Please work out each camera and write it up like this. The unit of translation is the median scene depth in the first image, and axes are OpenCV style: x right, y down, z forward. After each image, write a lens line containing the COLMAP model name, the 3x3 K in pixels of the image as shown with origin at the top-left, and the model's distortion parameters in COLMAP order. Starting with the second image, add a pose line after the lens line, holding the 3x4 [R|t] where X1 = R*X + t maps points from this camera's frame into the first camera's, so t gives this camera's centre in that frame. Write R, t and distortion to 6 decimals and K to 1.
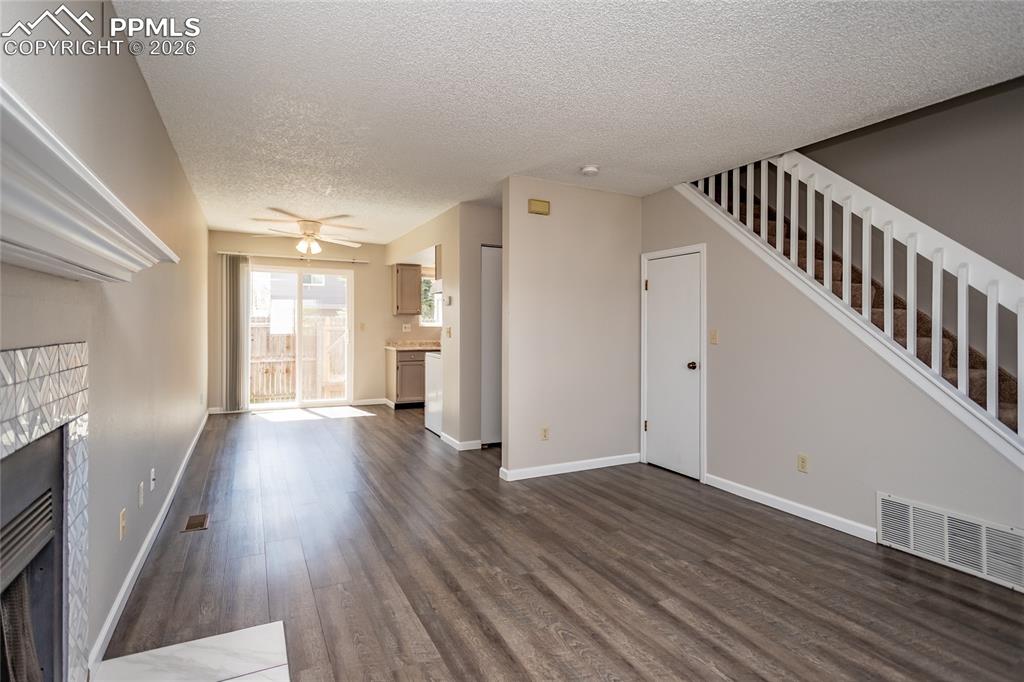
lens RADIAL K [[532.3, 0, 508.5], [0, 532.3, 324.0], [0, 0, 1]] dist [0.001059, 0.000100]
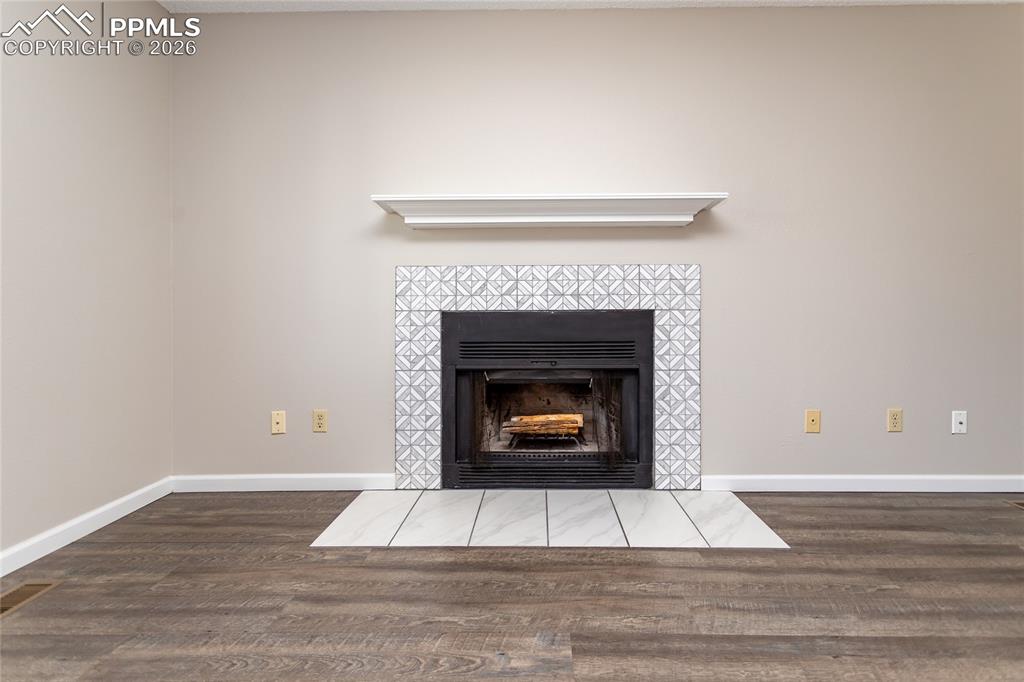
lens RADIAL K [[492.8, 0, 539.2], [0, 492.8, 318.0], [0, 0, 1]] dist [-0.001095, 0.000017]
pose [[-0.474233, -0.003560, -0.880392, 0.535970], [0.002247, 0.999984, -0.005254, 0.151546], [0.880396, -0.004470, -0.474217, 0.993660]]
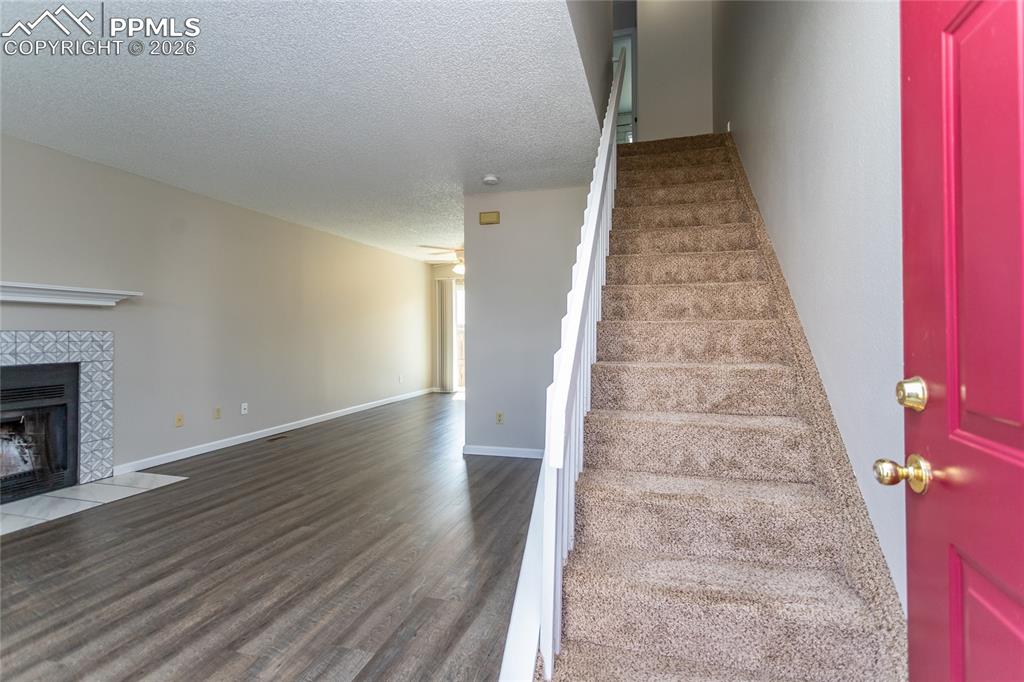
lens RADIAL K [[510.2, 0, 510.8], [0, 510.2, 331.2], [0, 0, 1]] dist [0.002731, 0.000507]
pose [[0.710664, -0.017370, -0.703317, 1.645909], [0.015855, 0.999837, -0.008674, 0.063097], [0.703353, -0.004987, 0.710823, 0.495175]]
